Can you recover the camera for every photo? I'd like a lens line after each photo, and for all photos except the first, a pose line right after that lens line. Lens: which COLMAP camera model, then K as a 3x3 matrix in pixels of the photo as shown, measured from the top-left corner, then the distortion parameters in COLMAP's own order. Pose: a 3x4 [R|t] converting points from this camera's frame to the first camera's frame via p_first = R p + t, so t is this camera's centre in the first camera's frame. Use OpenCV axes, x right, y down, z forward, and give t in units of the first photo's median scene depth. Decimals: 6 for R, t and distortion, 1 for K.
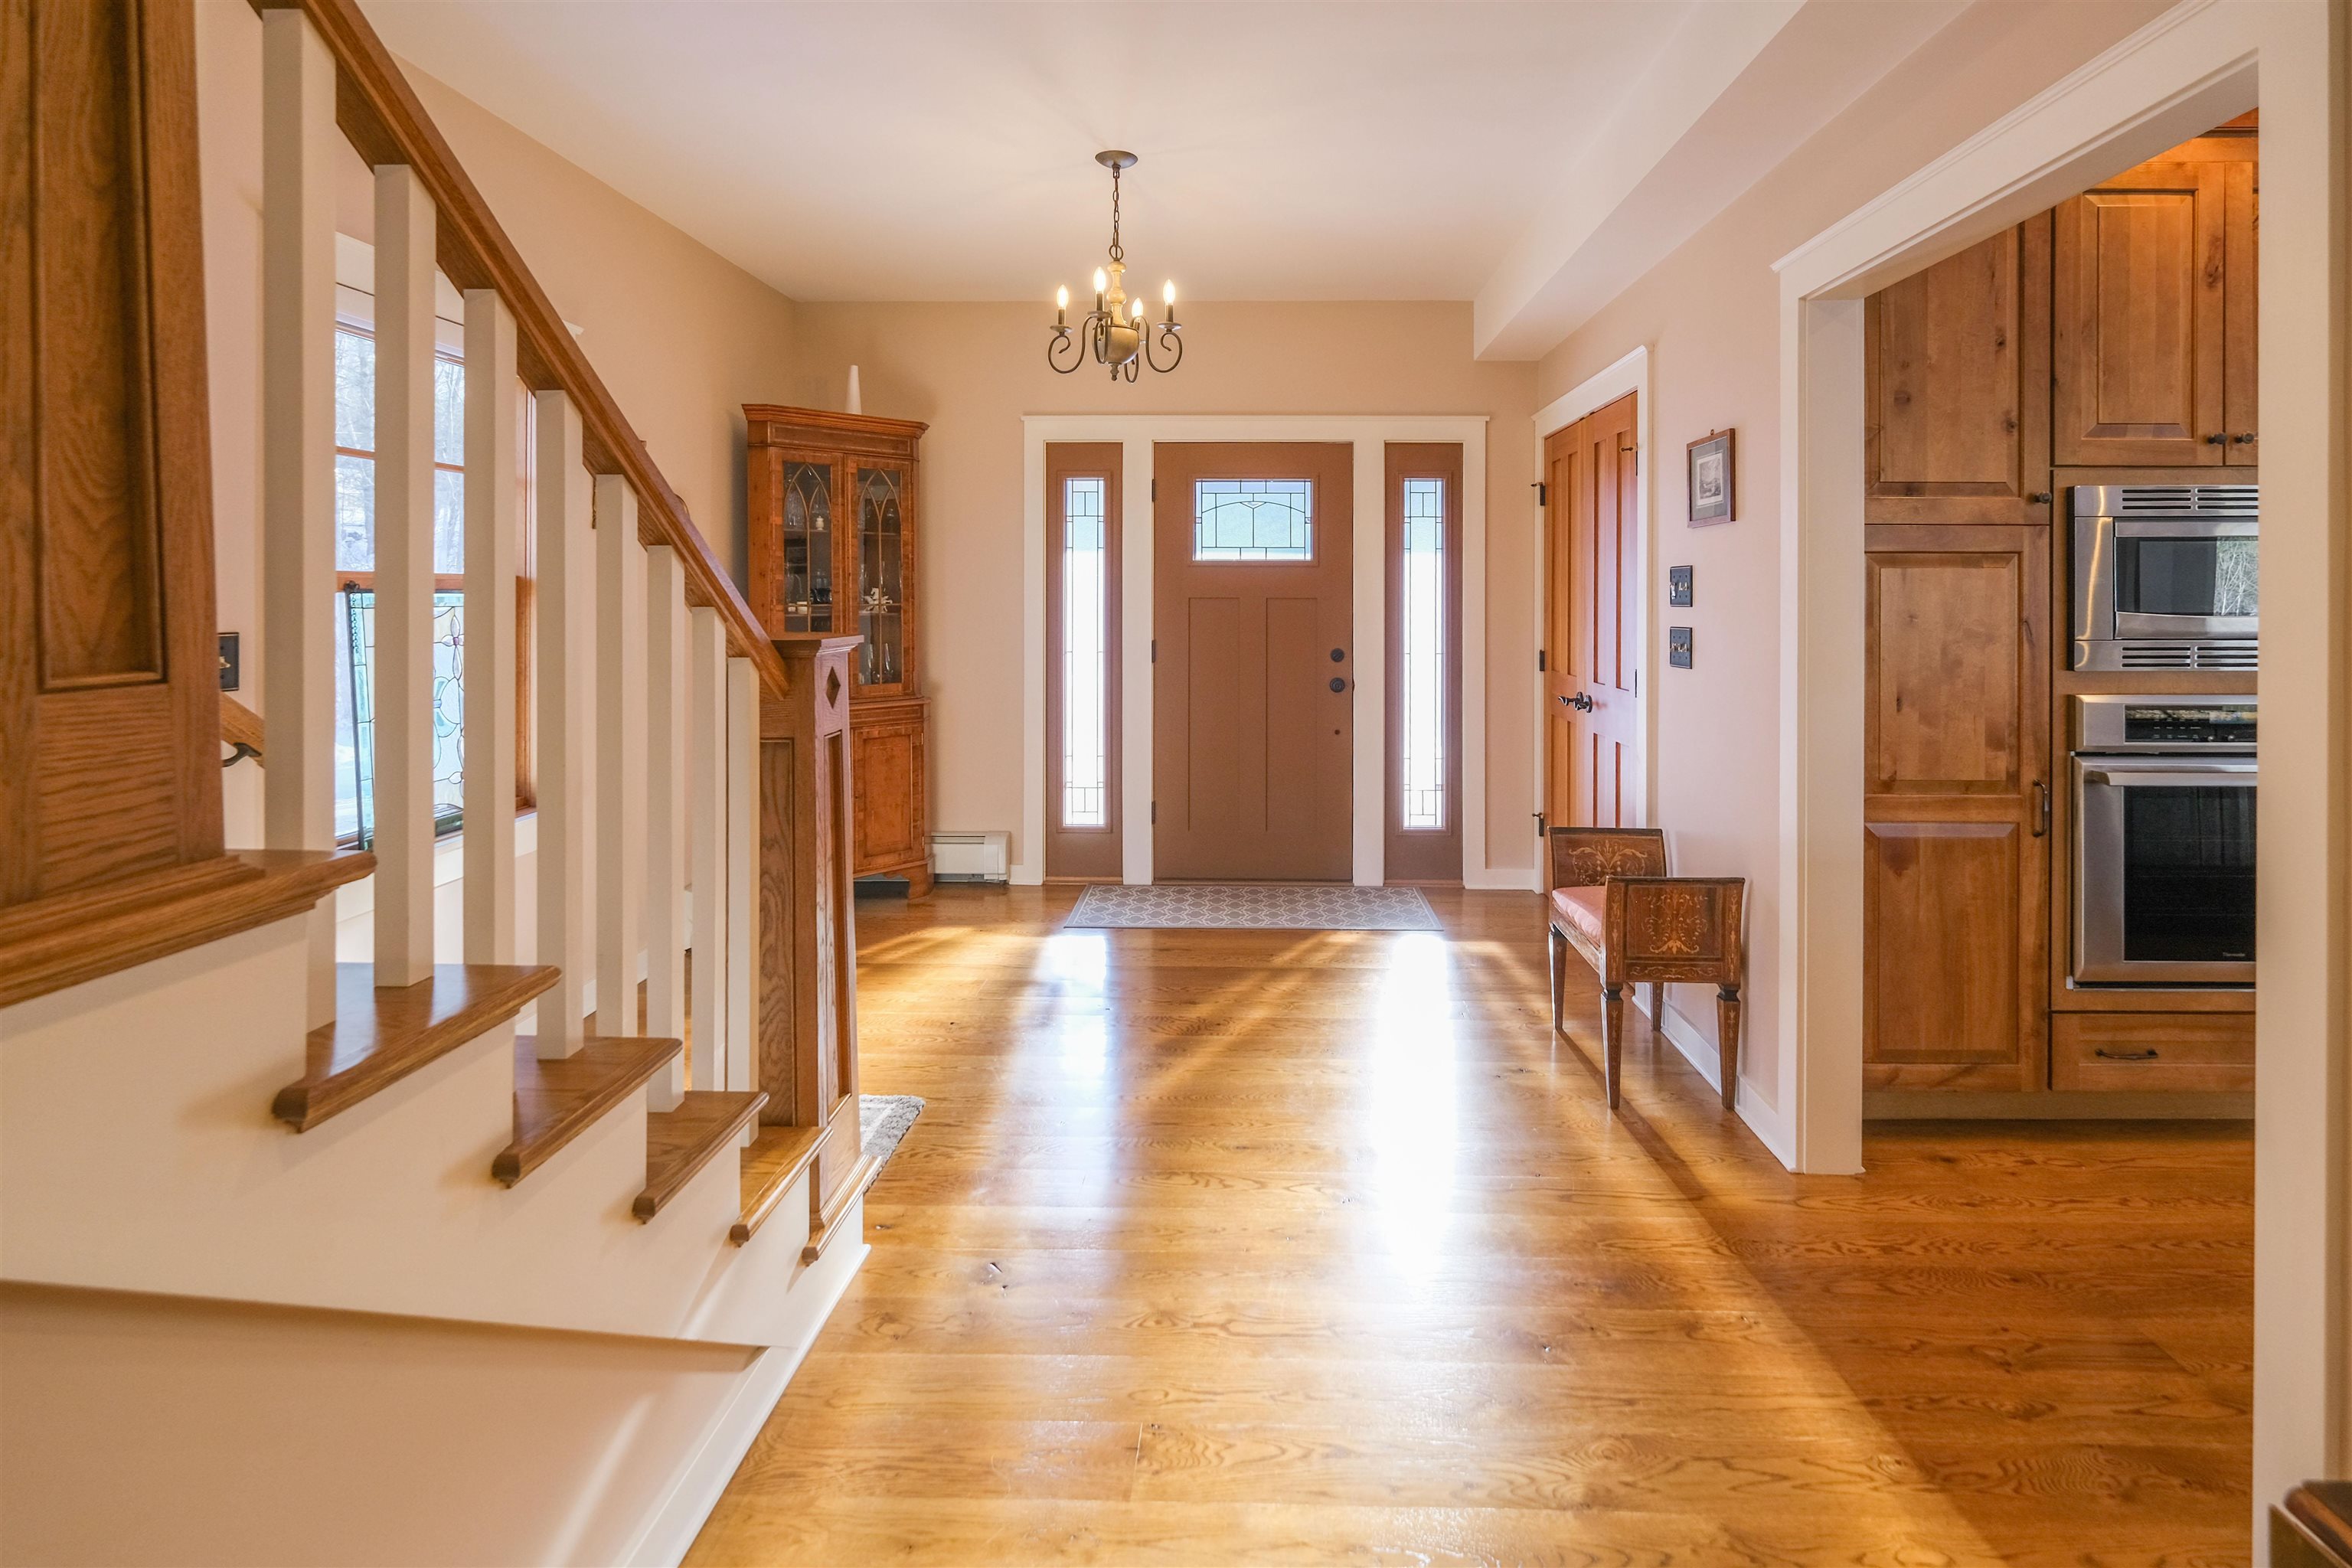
lens RADIAL K [[1075.5, 0, 1232.4], [0, 1075.5, 595.8], [0, 0, 1]] dist [-0.001900, 0.000221]
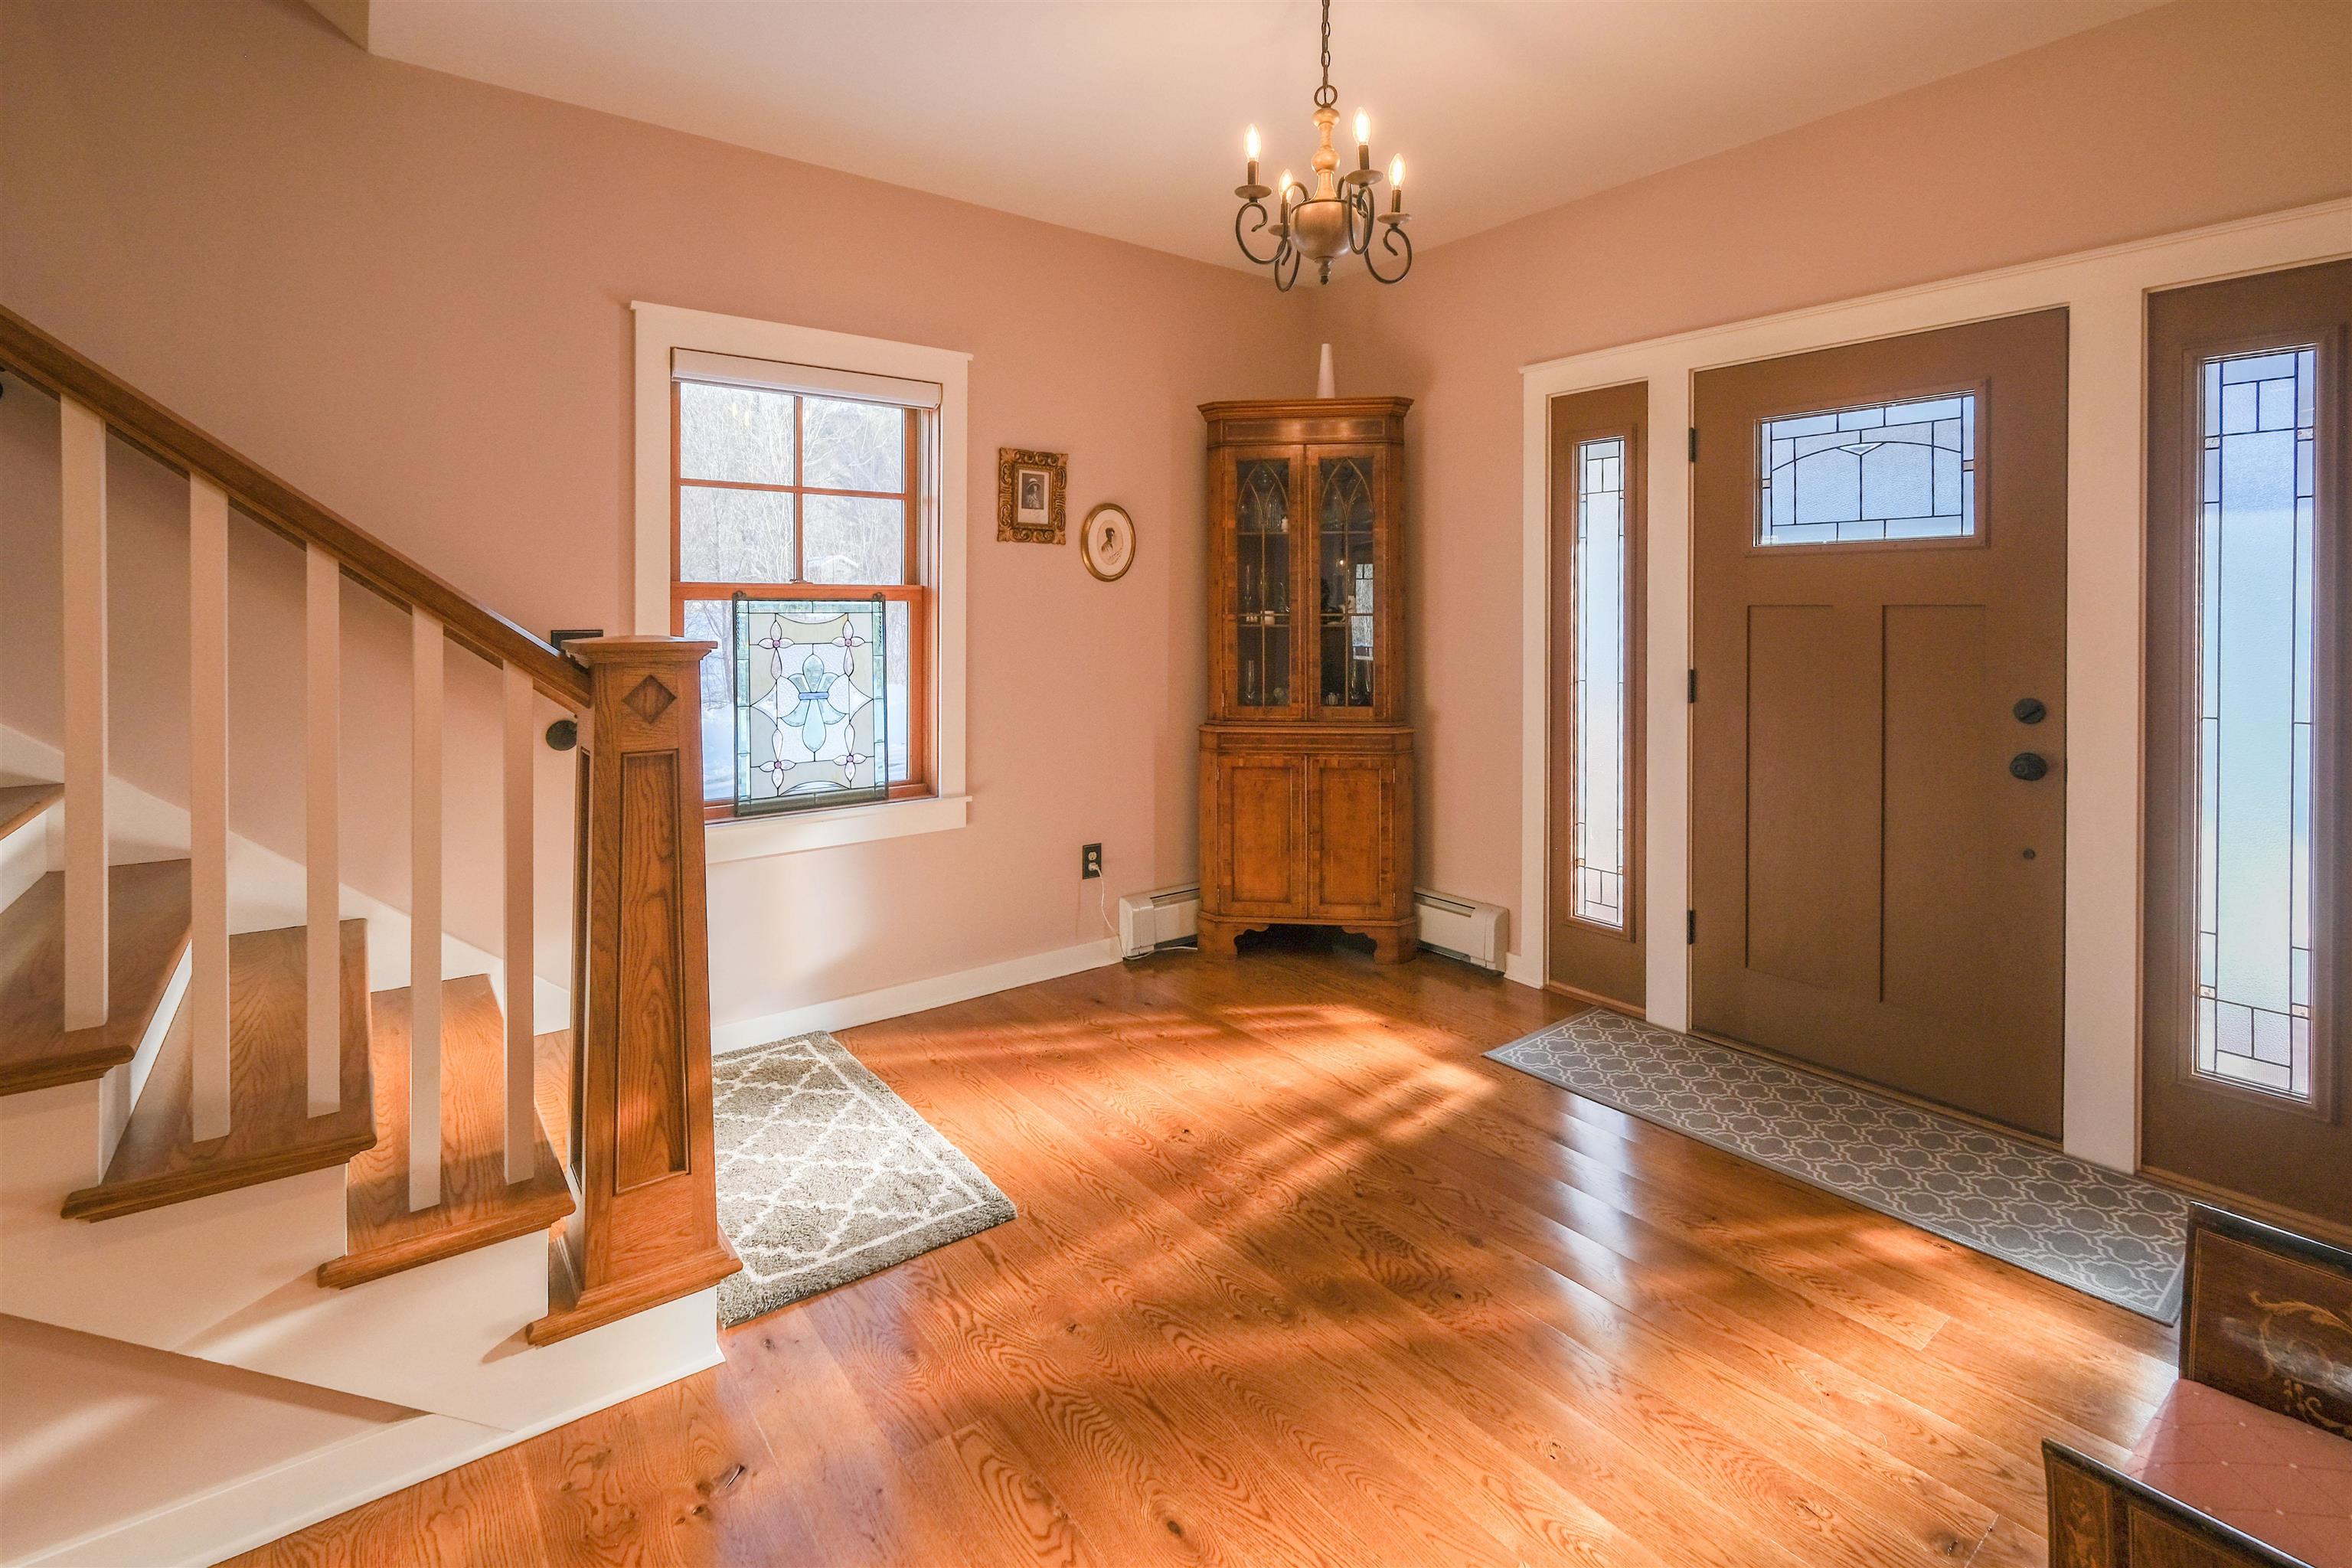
lens RADIAL K [[1075.5, 0, 1196.7], [0, 1075.5, 618.3], [0, 0, 1]] dist [-0.001900, 0.000221]
pose [[0.630759, 0.003498, -0.775971, 0.251881], [0.001730, 0.999981, 0.005914, 0.005264], [0.775977, -0.005072, 0.630741, 0.340516]]
